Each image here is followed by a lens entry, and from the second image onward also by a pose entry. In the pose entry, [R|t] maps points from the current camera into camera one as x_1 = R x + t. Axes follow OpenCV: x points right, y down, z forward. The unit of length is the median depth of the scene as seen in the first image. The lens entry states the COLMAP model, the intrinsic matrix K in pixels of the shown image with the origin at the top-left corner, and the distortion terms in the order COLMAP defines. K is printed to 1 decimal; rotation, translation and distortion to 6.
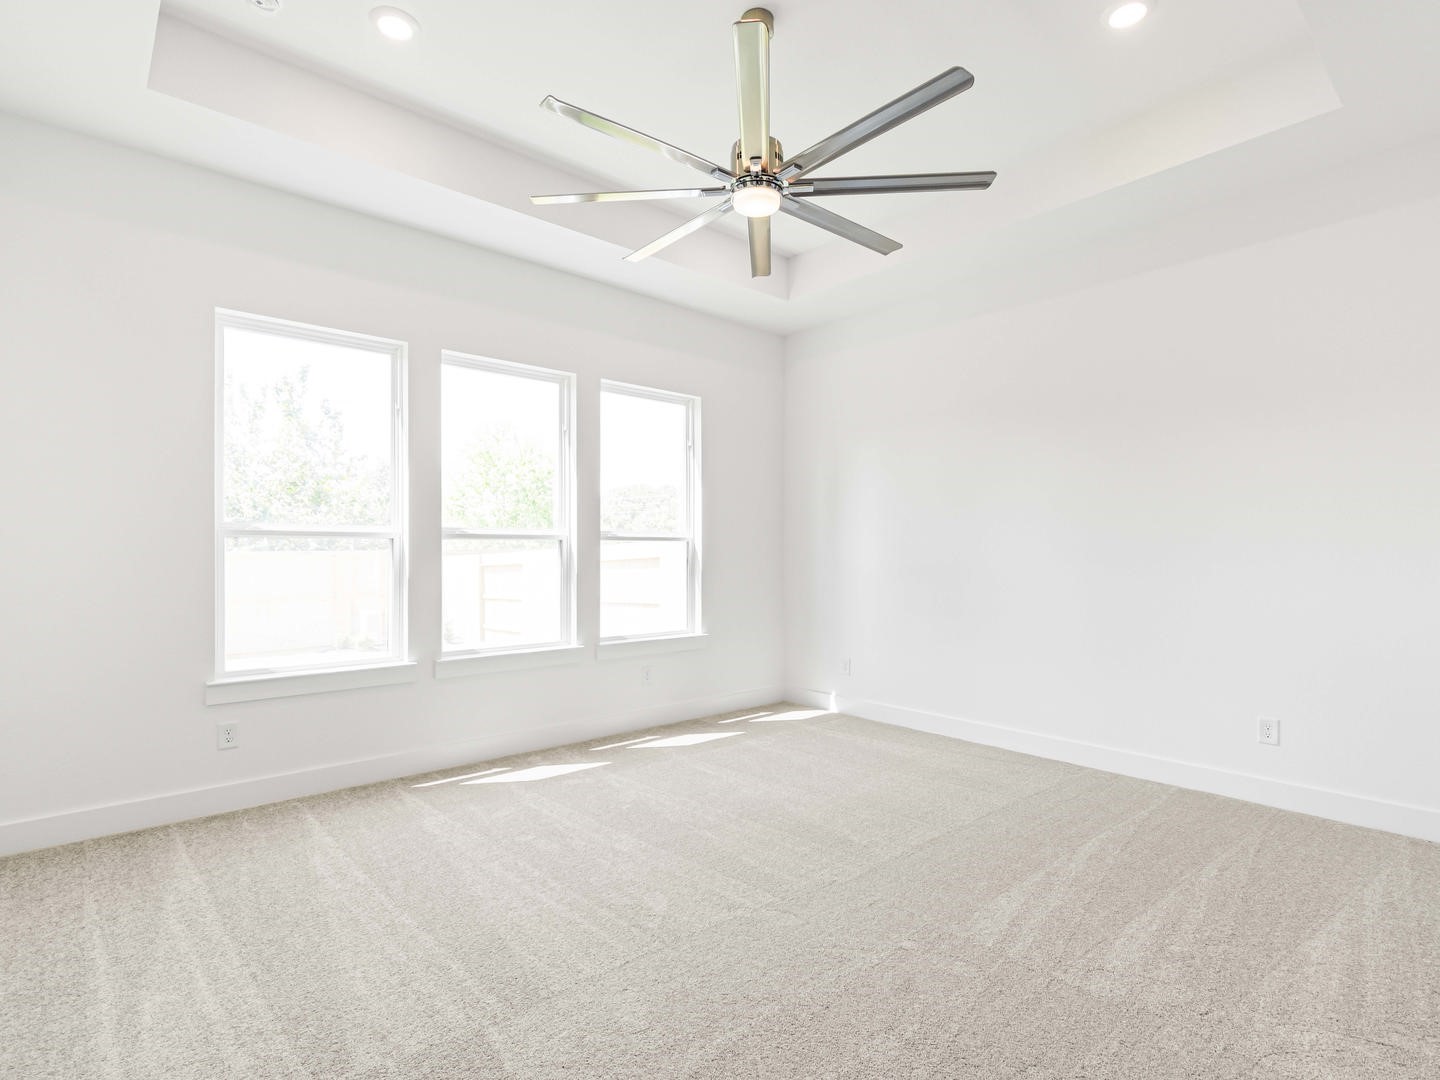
lens RADIAL K [[730.9, 0, 717.5], [0, 730.9, 537.7], [0, 0, 1]] dist [0.002752, -0.002870]
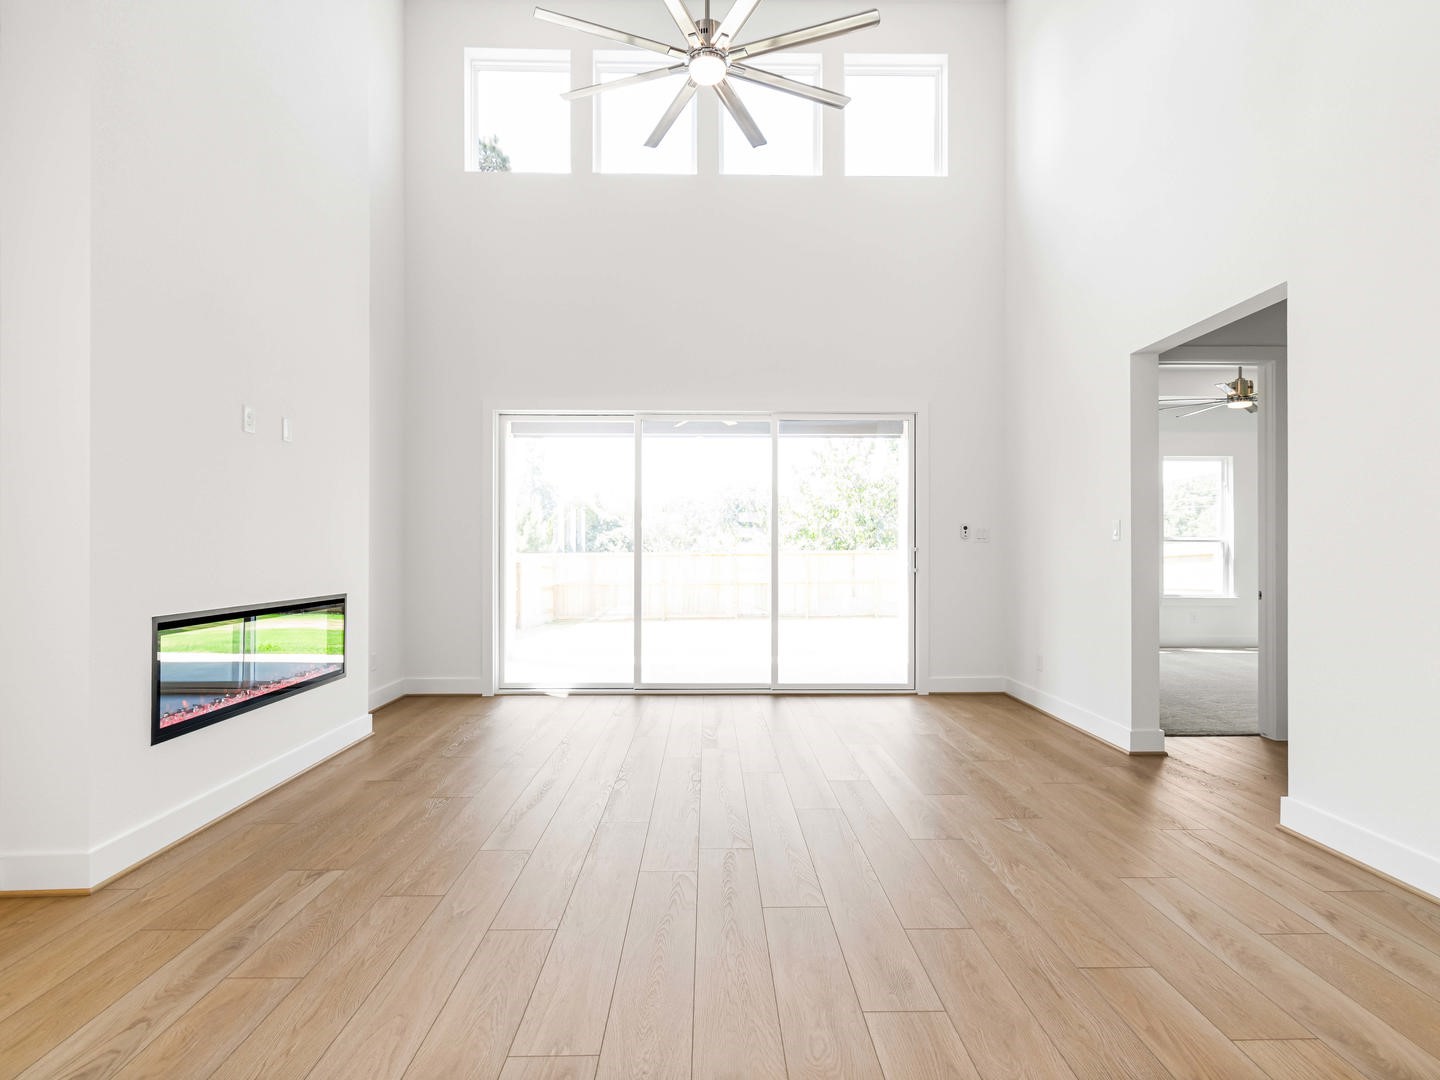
lens RADIAL K [[730.9, 0, 717.5], [0, 730.9, 537.7], [0, 0, 1]] dist [0.002752, -0.002870]
pose [[0.765890, -0.010783, -0.642882, 0.142785], [0.010532, 0.999936, -0.004226, -0.011264], [0.642886, -0.003534, 0.765954, -1.001909]]
